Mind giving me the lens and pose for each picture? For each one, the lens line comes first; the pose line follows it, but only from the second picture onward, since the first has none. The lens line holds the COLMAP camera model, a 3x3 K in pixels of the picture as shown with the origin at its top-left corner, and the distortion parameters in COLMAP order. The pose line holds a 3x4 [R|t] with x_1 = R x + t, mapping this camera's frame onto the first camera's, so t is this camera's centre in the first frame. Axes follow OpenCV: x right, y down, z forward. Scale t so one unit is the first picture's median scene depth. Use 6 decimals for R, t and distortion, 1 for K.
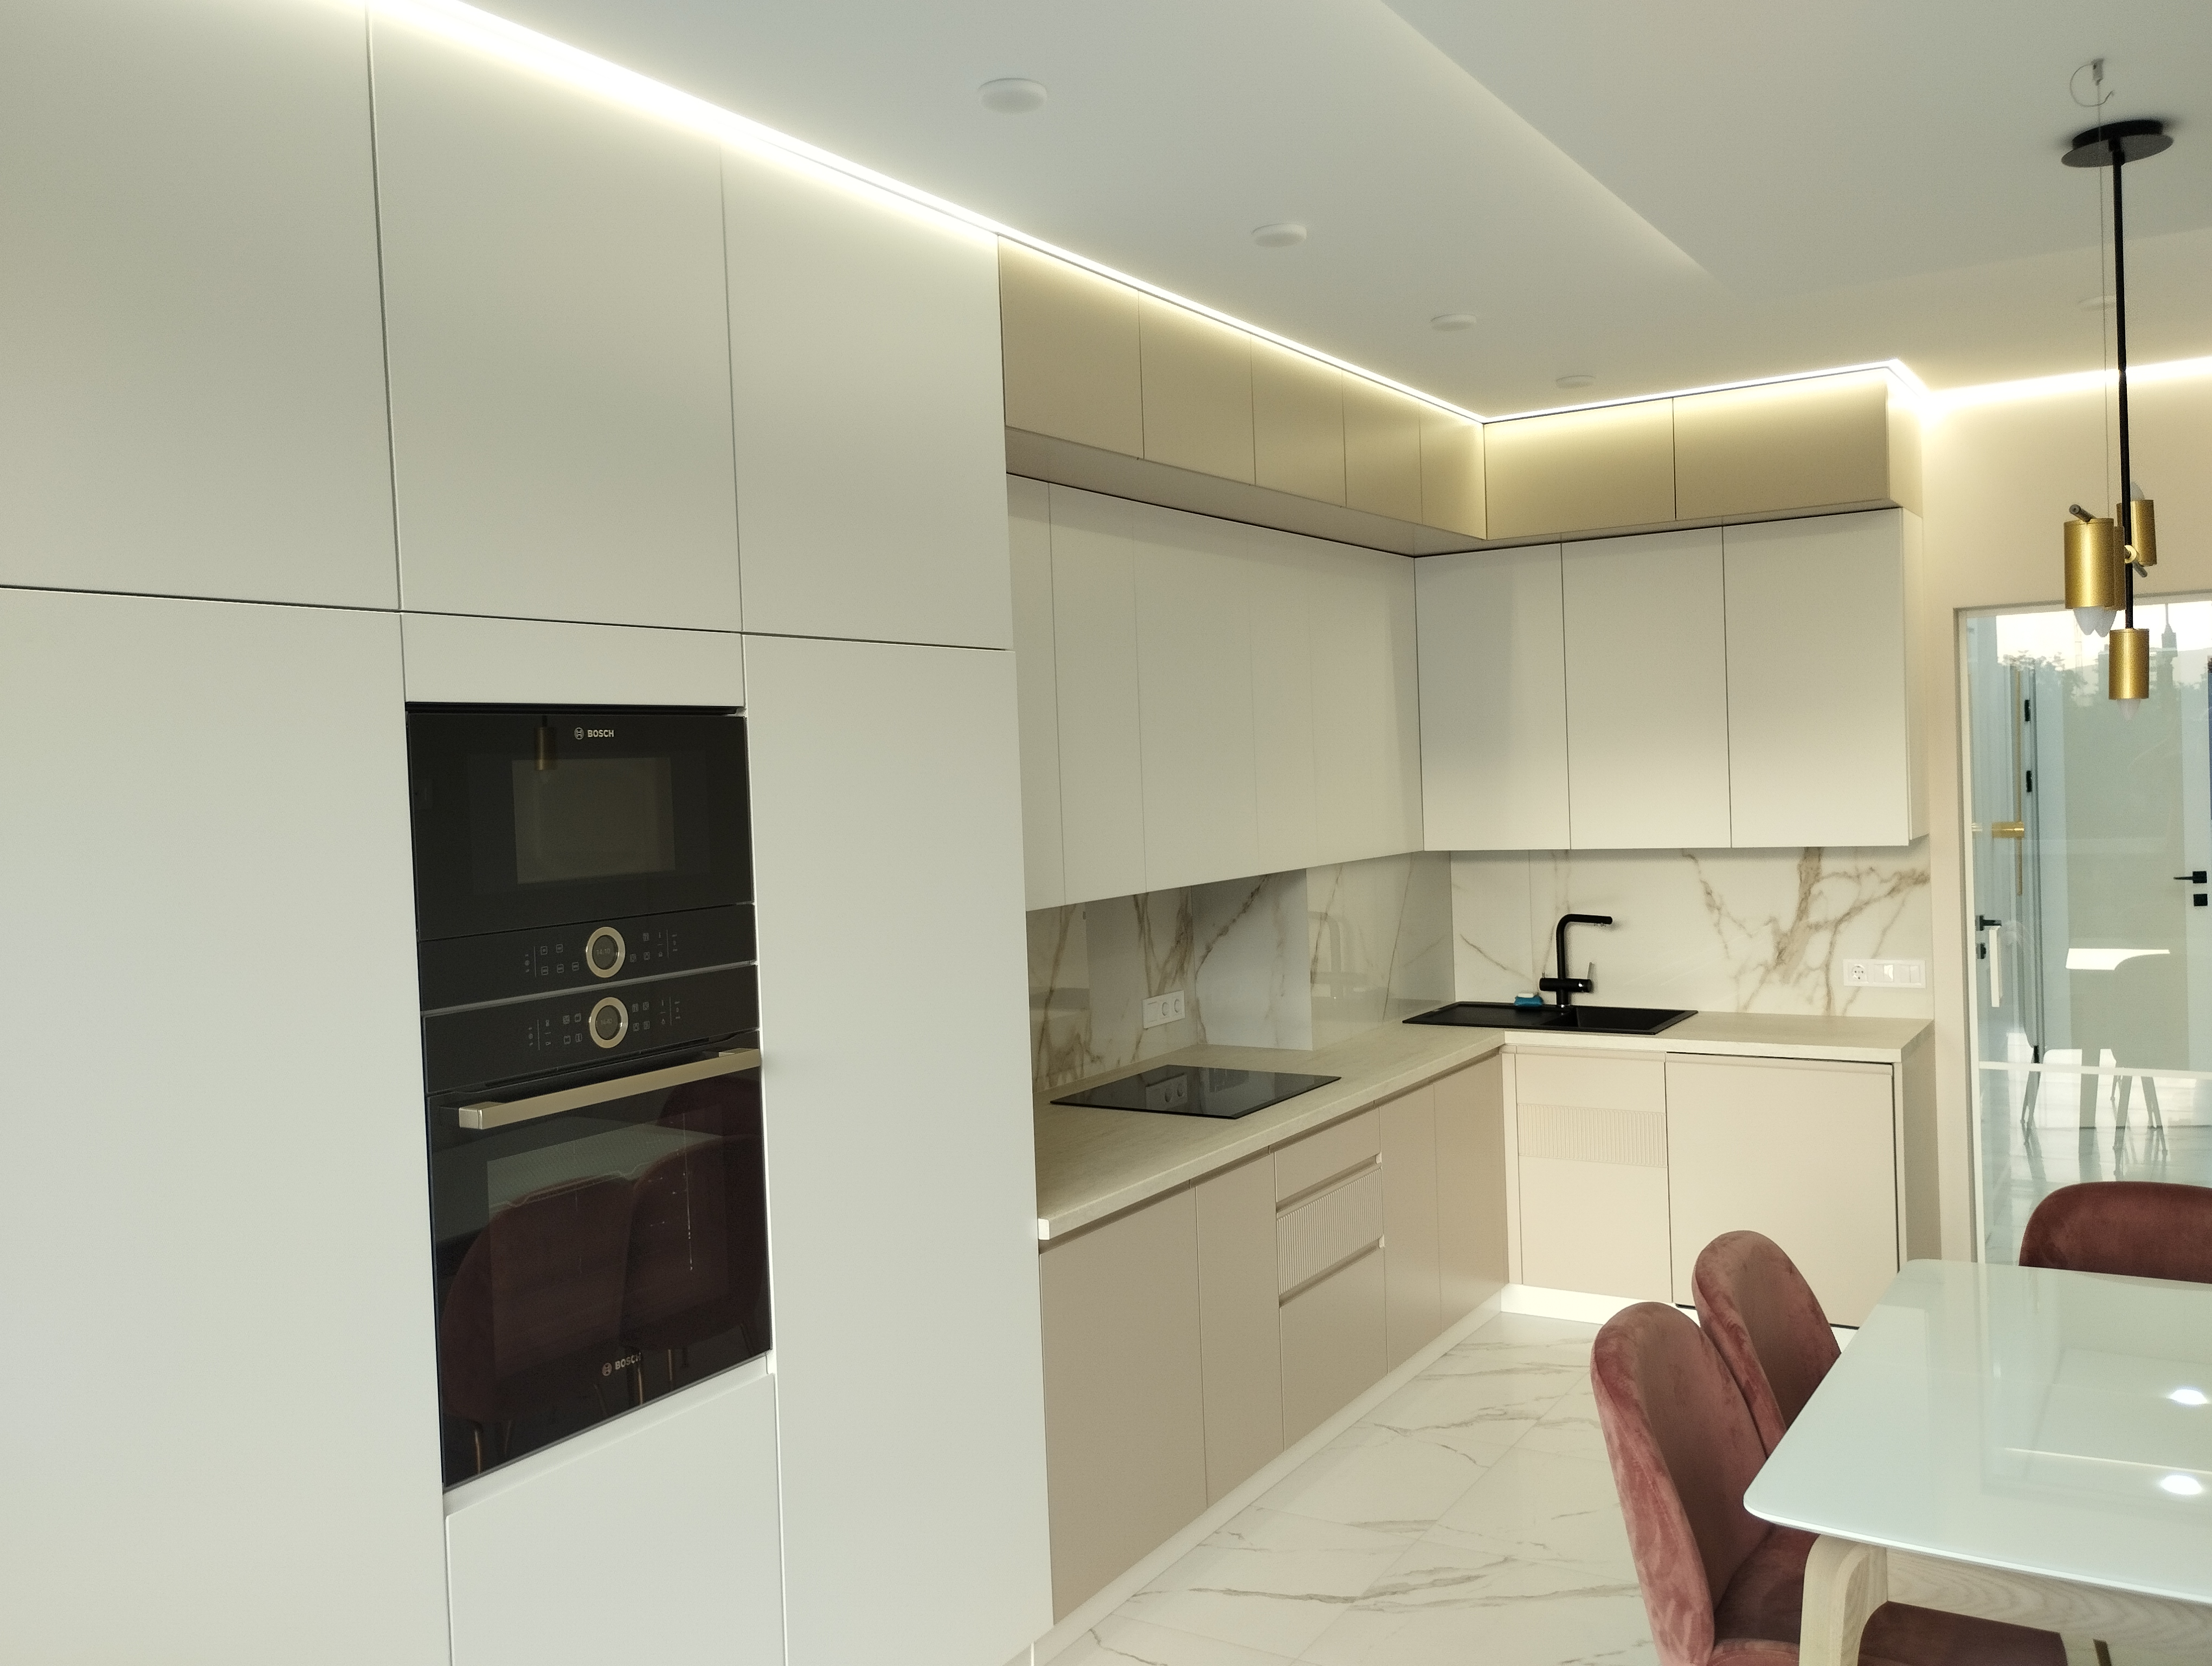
lens RADIAL K [[1821.8, 0, 1106.0], [0, 1821.8, 806.4], [0, 0, 1]] dist [0.015165, -0.035588]
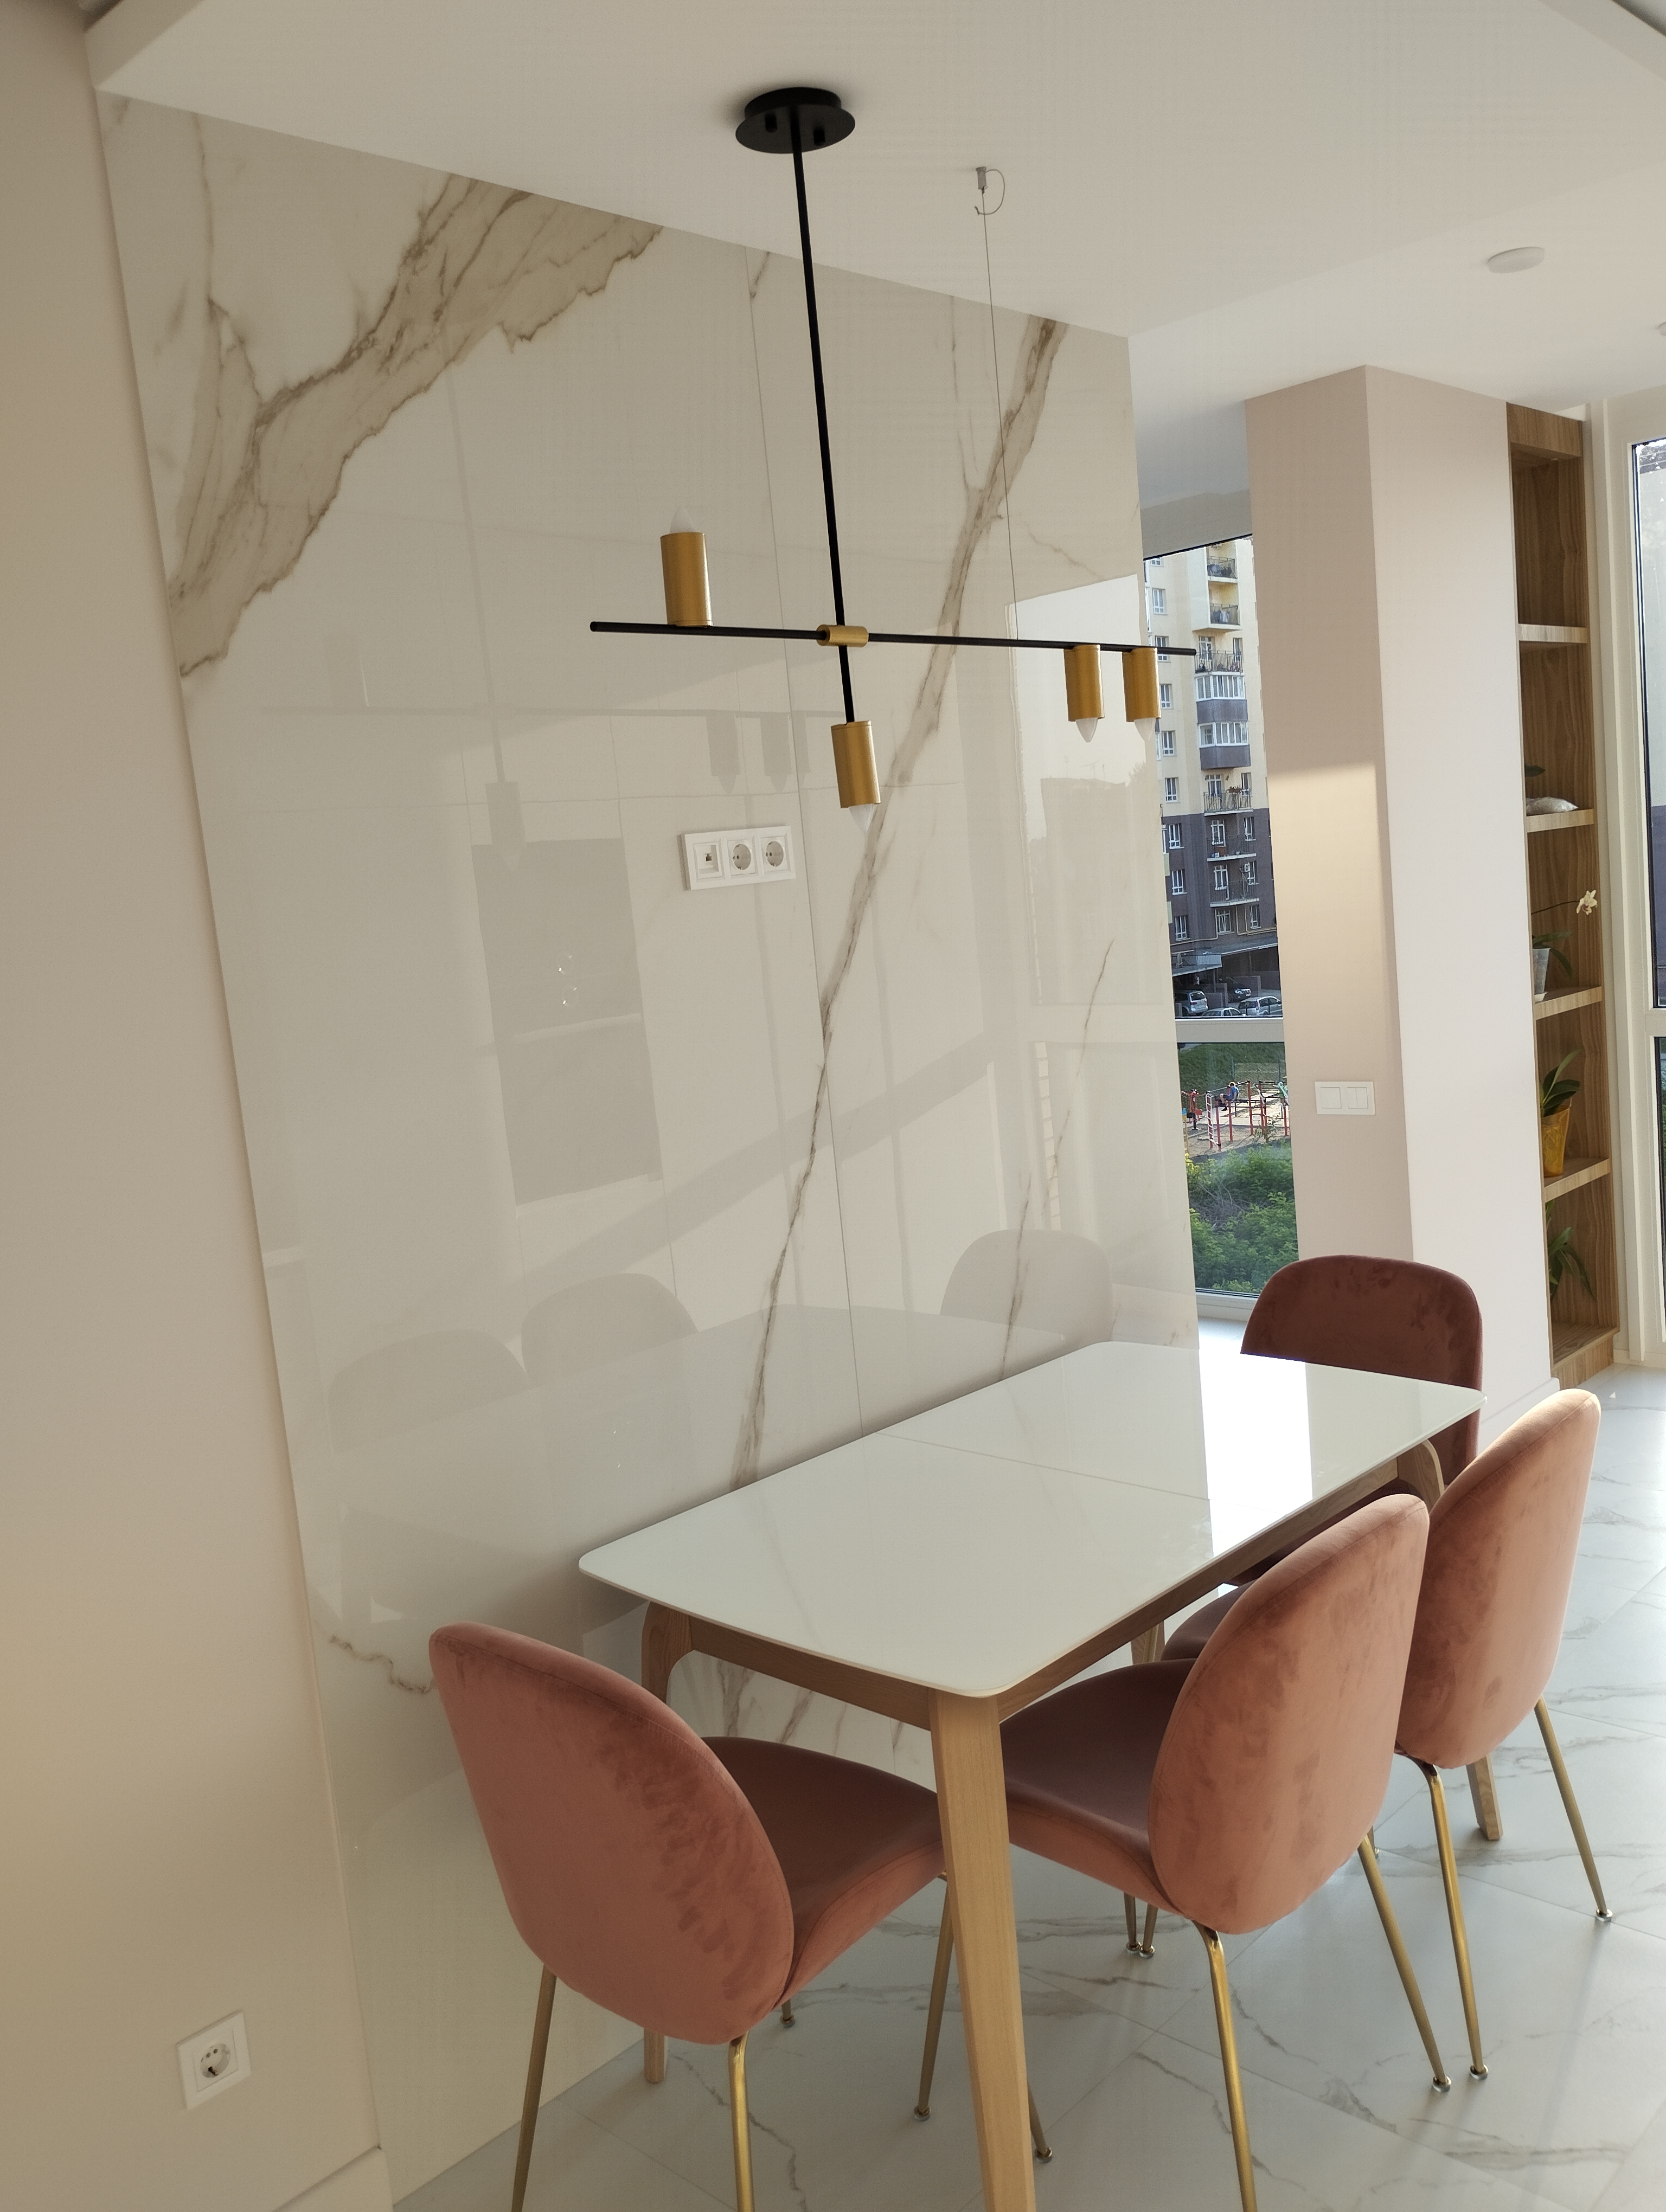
lens RADIAL K [[1830.1, 0, 833.0], [0, 1830.1, 1106.0], [0, 0, 1]] dist [0.047620, -0.048987]
pose [[-0.970638, 0.105032, 0.216403, 0.208396], [0.136669, 0.981123, 0.136816, -0.020699], [-0.197948, 0.162375, -0.966670, 0.963078]]
